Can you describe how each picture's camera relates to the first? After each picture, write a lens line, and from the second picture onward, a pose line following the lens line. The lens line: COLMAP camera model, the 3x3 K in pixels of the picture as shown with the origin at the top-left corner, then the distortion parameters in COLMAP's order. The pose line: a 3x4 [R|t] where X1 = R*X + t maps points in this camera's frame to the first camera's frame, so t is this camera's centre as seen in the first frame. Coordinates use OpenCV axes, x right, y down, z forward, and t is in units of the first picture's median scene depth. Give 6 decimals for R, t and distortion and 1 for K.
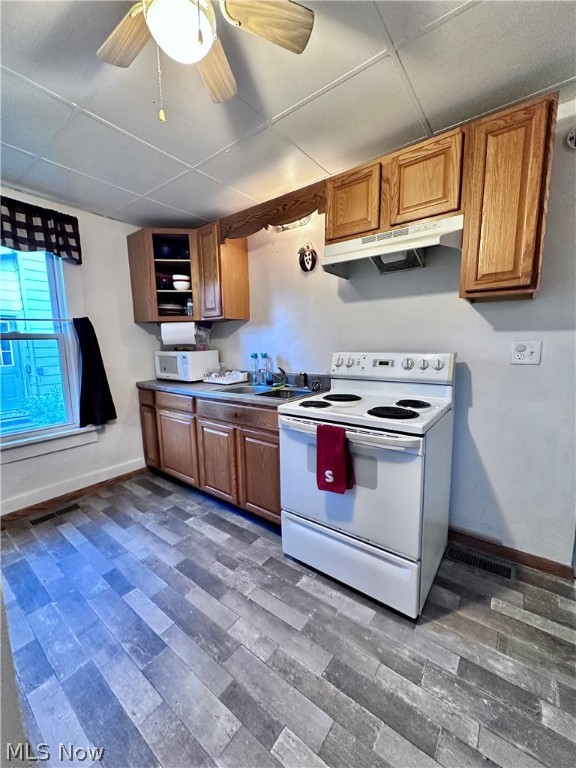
lens RADIAL K [[307.0, 0, 287.4], [0, 307.0, 385.0], [0, 0, 1]] dist [-0.006506, 0.000288]
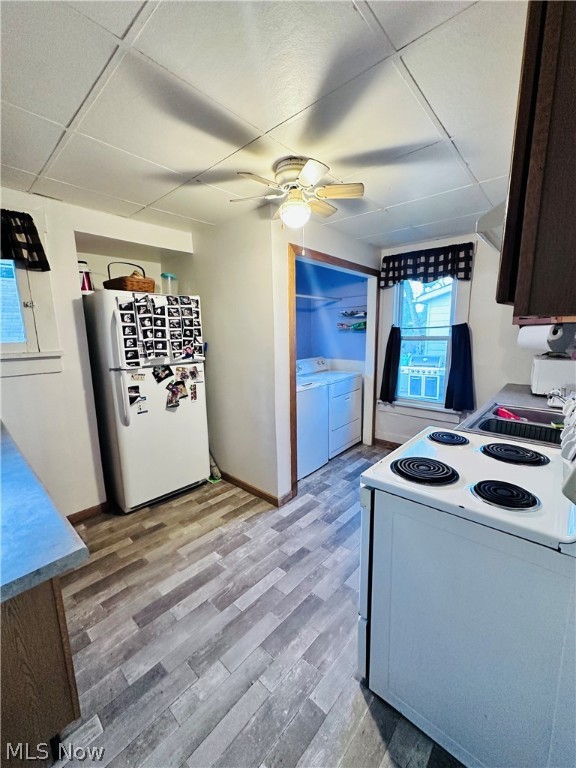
lens RADIAL K [[307.0, 0, 288.8], [0, 307.0, 385.2], [0, 0, 1]] dist [-0.006506, 0.000288]
pose [[-0.077002, 0.191275, -0.978511, 1.259178], [-0.119338, 0.972602, 0.199511, -0.272293], [0.989863, 0.132137, -0.052066, 0.767621]]
